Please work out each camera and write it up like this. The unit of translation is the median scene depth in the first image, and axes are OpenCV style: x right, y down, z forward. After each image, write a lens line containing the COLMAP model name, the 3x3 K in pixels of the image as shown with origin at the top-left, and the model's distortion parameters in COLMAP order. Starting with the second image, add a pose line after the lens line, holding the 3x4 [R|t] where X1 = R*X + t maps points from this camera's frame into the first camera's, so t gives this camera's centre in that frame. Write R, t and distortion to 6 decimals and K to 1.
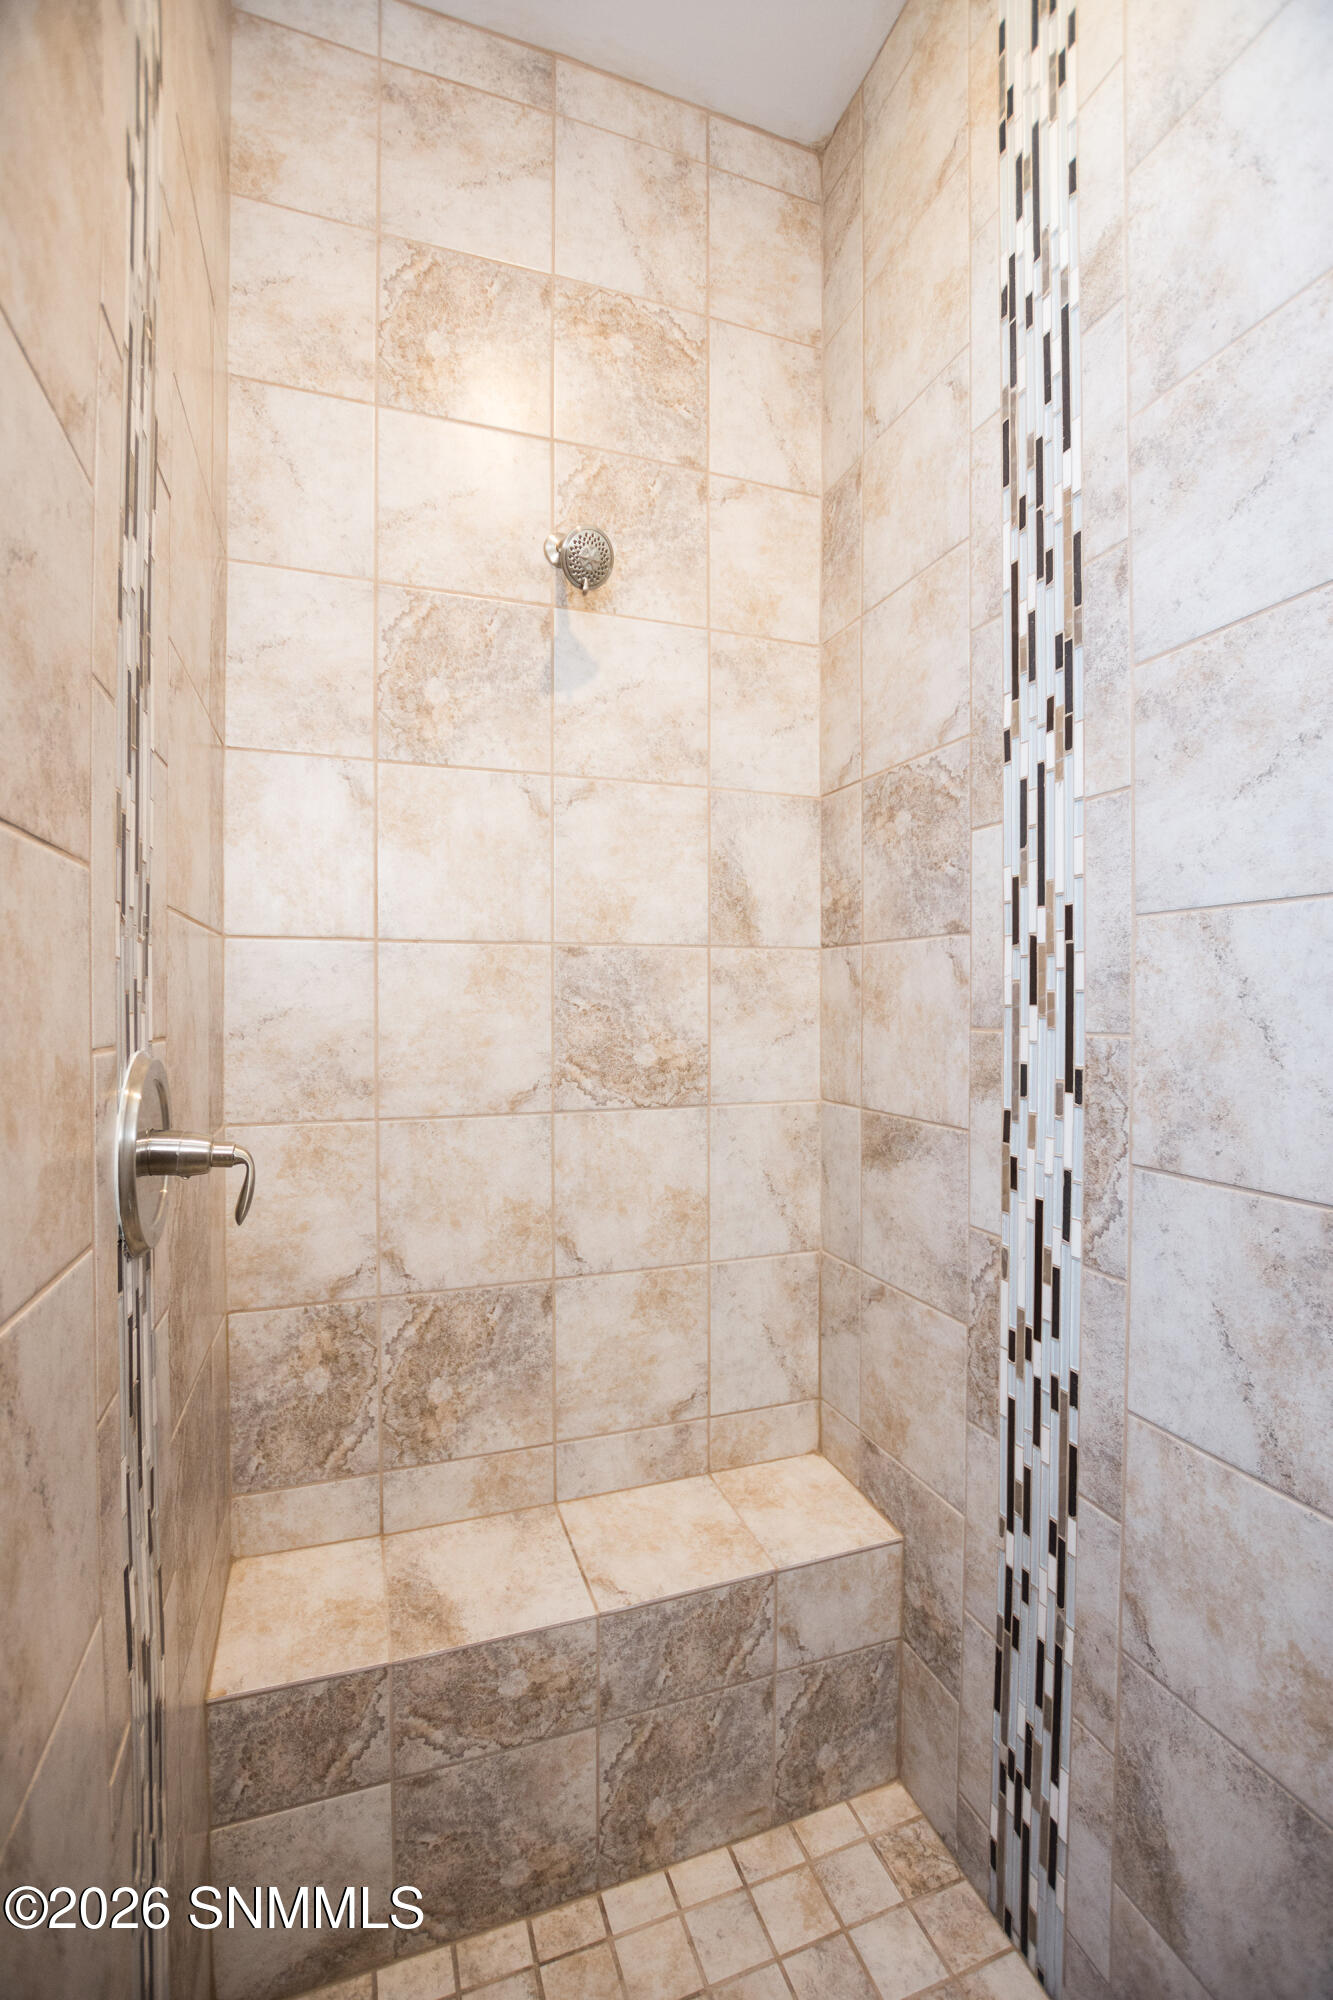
lens RADIAL K [[891.2, 0, 671.2], [0, 891.2, 1004.1], [0, 0, 1]] dist [-0.013023, 0.000255]
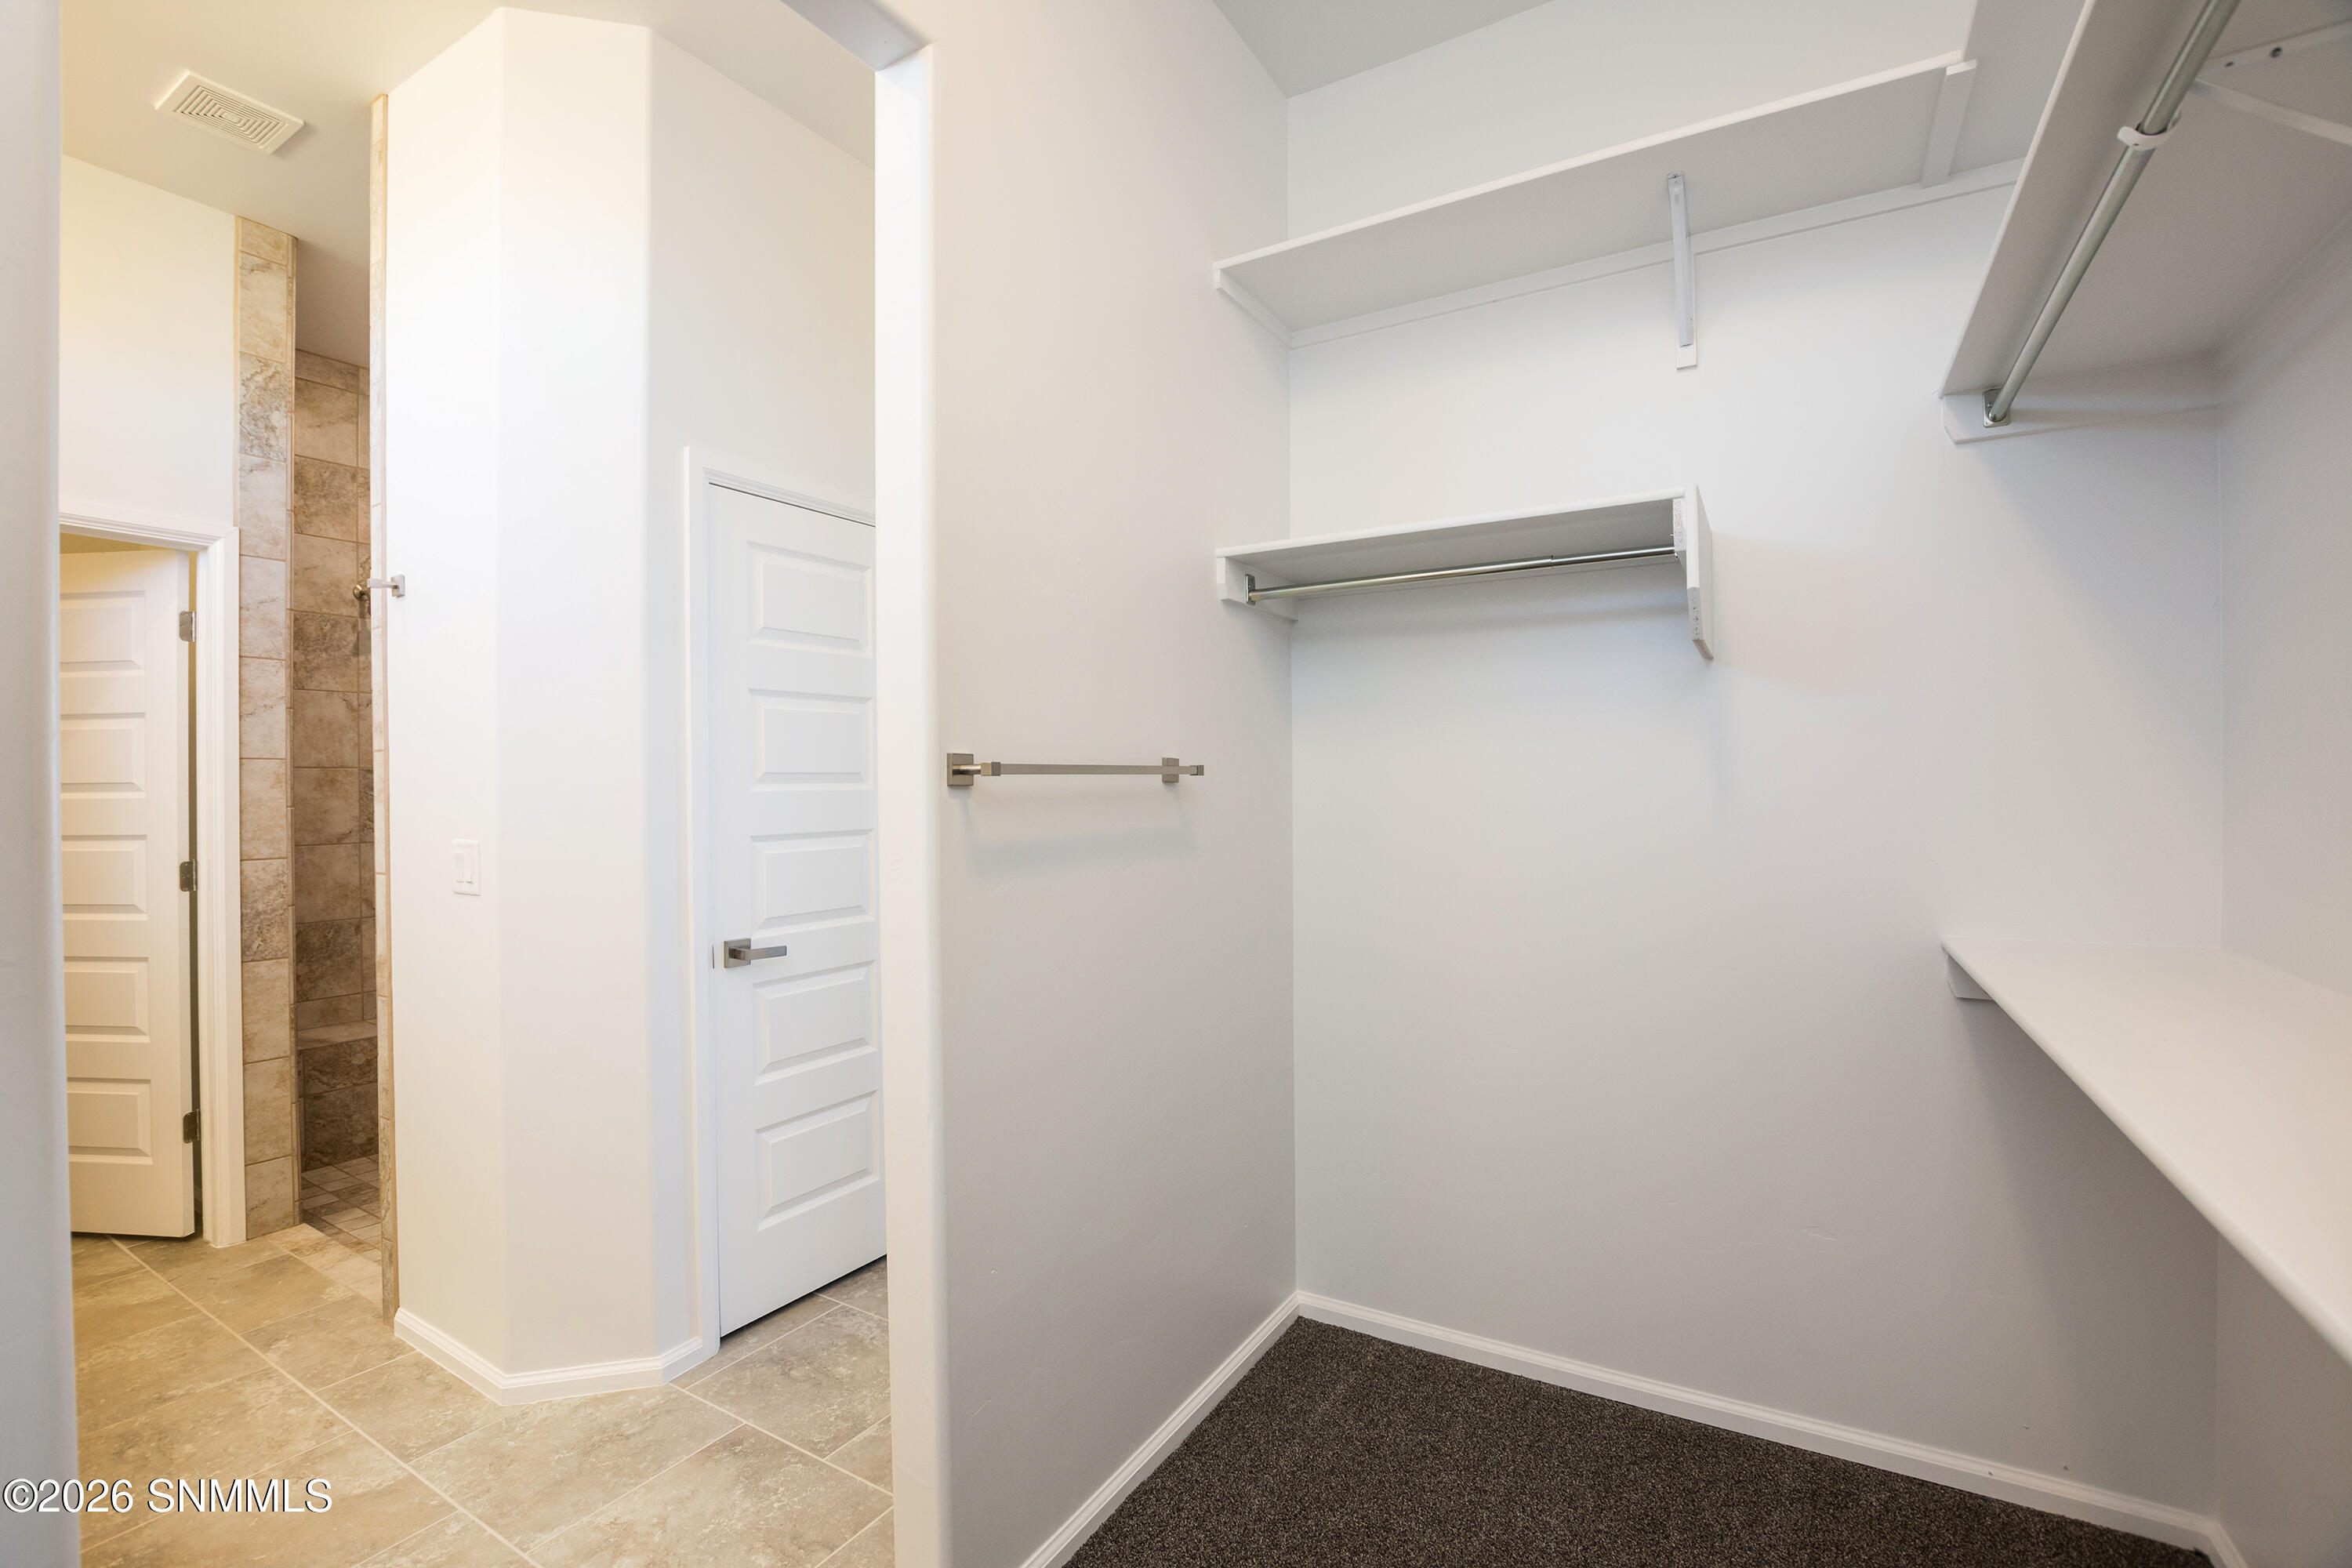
lens RADIAL K [[1035.8, 0, 1170.5], [0, 1035.8, 788.0], [0, 0, 1]] dist [-0.028704, -0.000261]
pose [[0.773975, -0.008623, 0.633158, -0.174936], [0.013481, 0.999905, -0.002861, 0.018068], [-0.633073, 0.010751, 0.774017, -2.301400]]
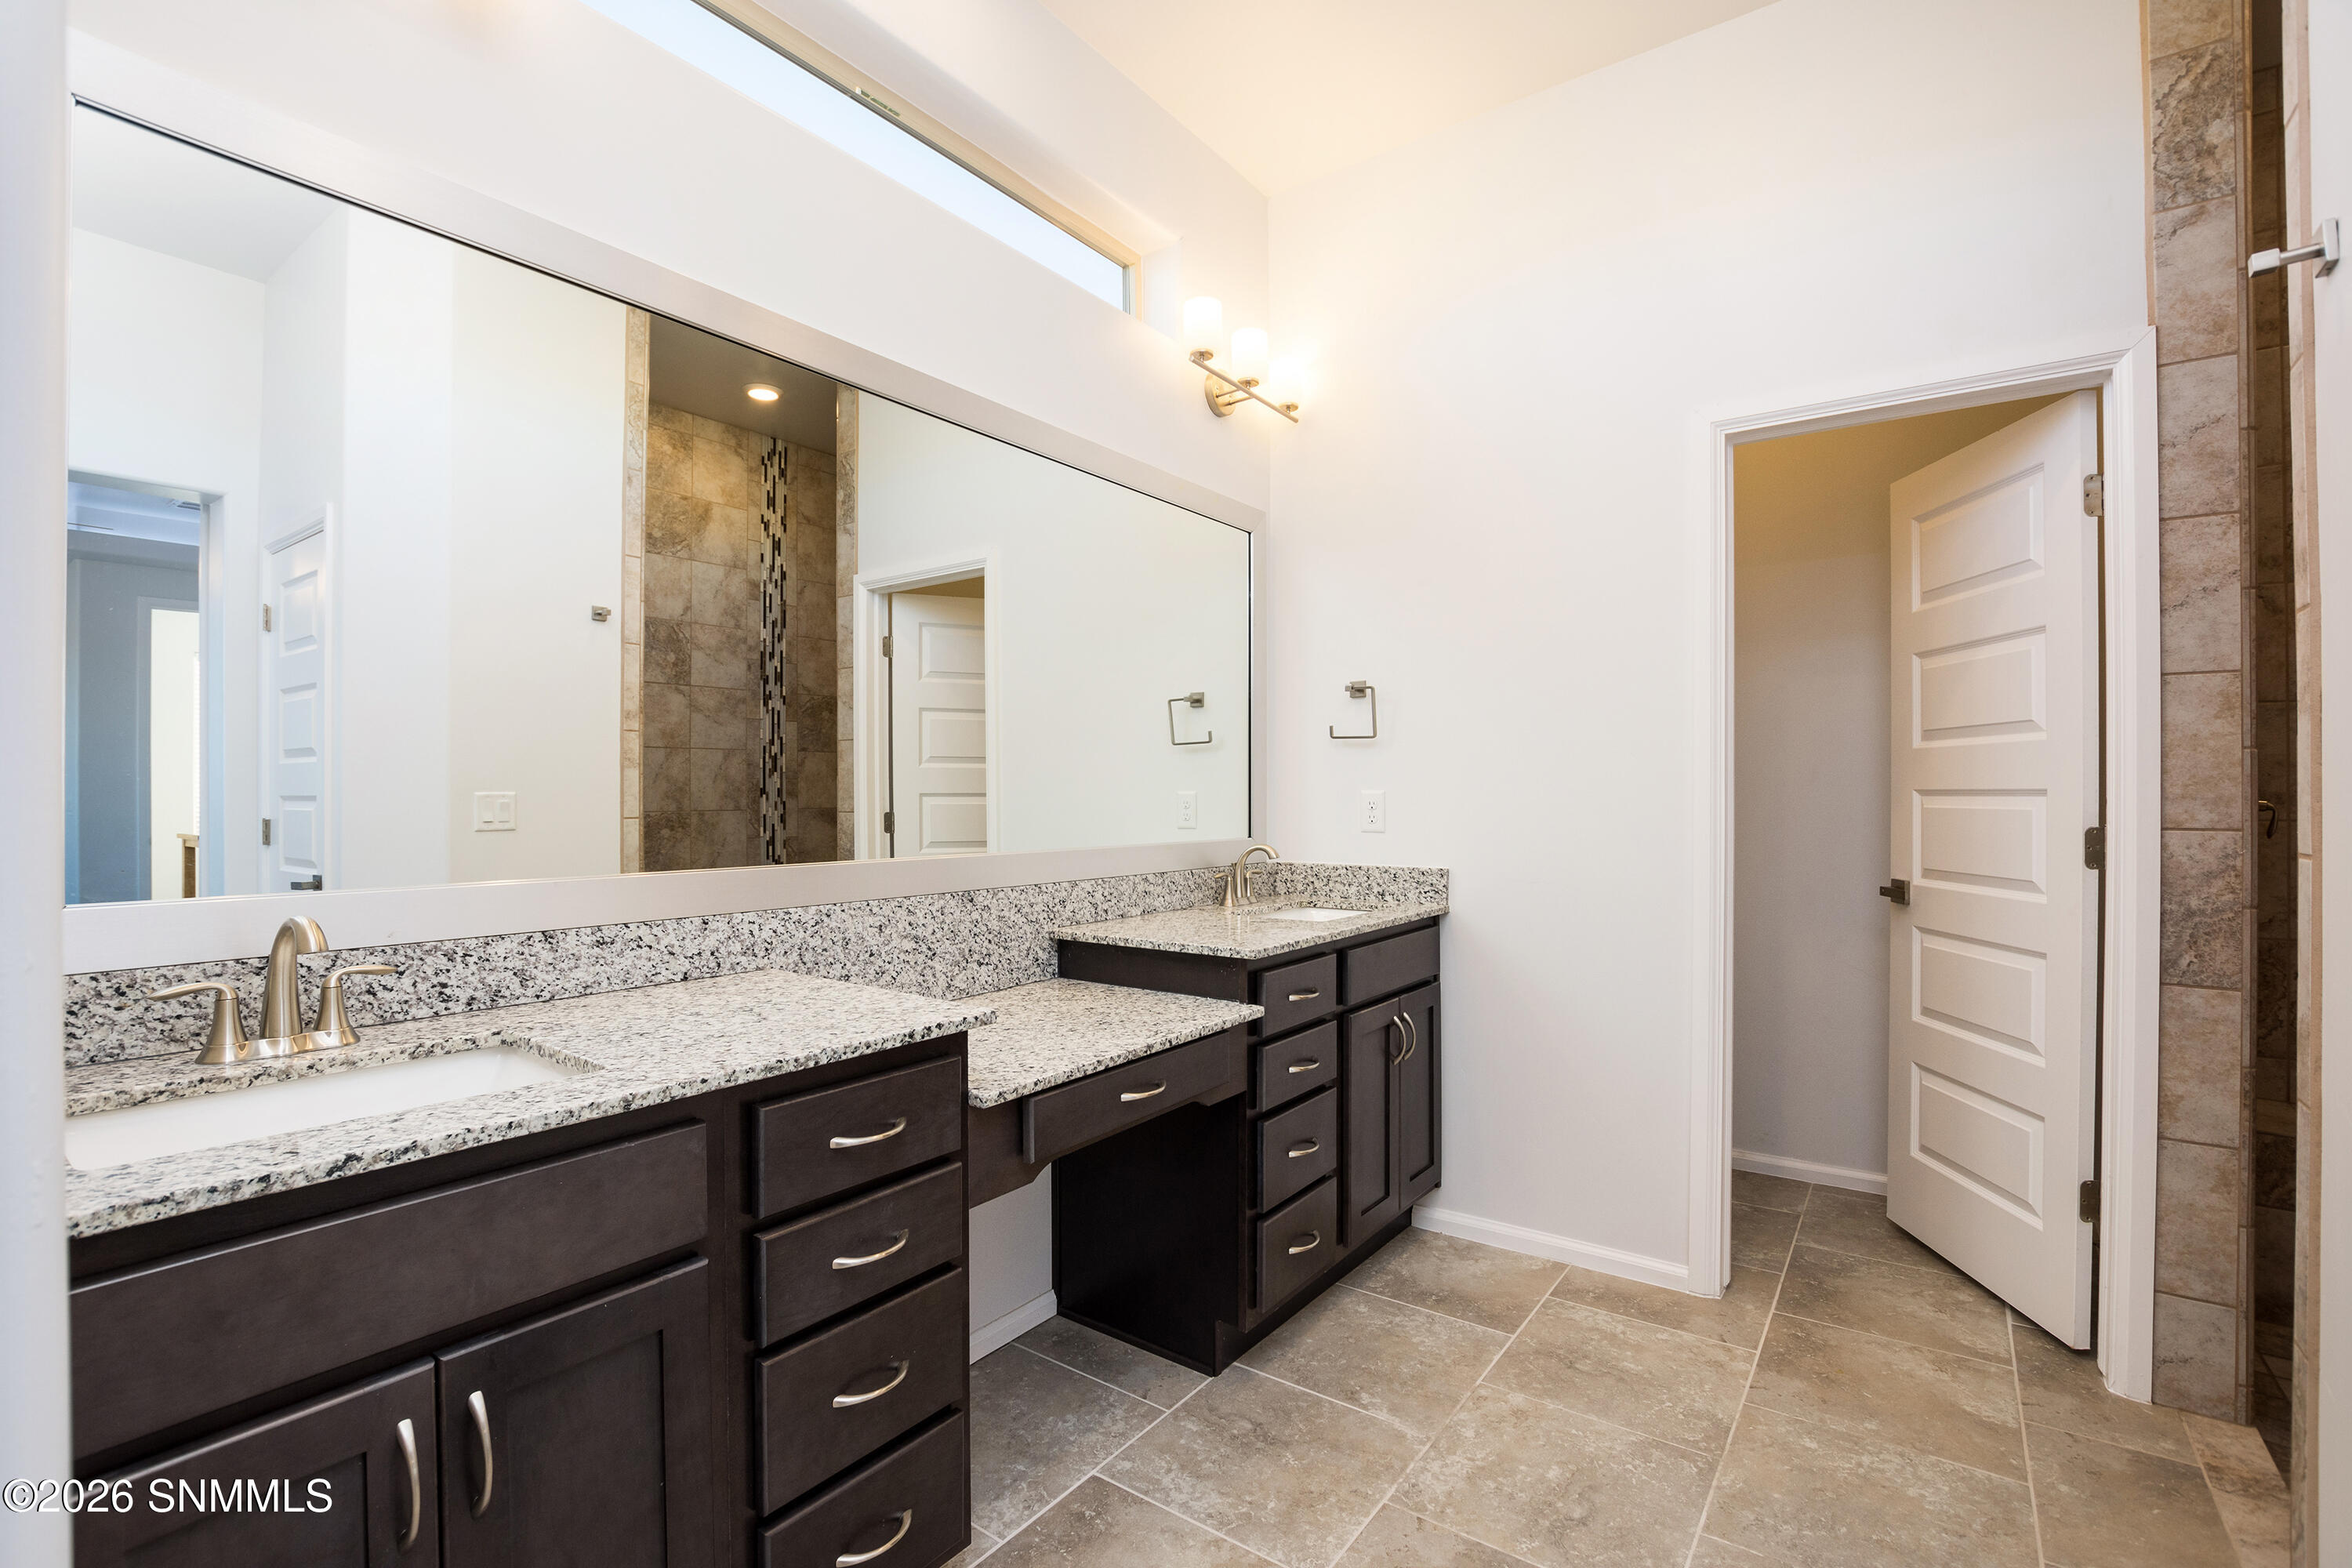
lens RADIAL K [[1048.0, 0, 1182.1], [0, 1048.0, 789.3], [0, 0, 1]] dist [-0.013023, 0.000255]
pose [[0.569301, -0.003253, -0.822122, 0.089480], [-0.002751, 0.999979, -0.005861, 0.103118], [0.822124, 0.005599, 0.569280, -1.252646]]
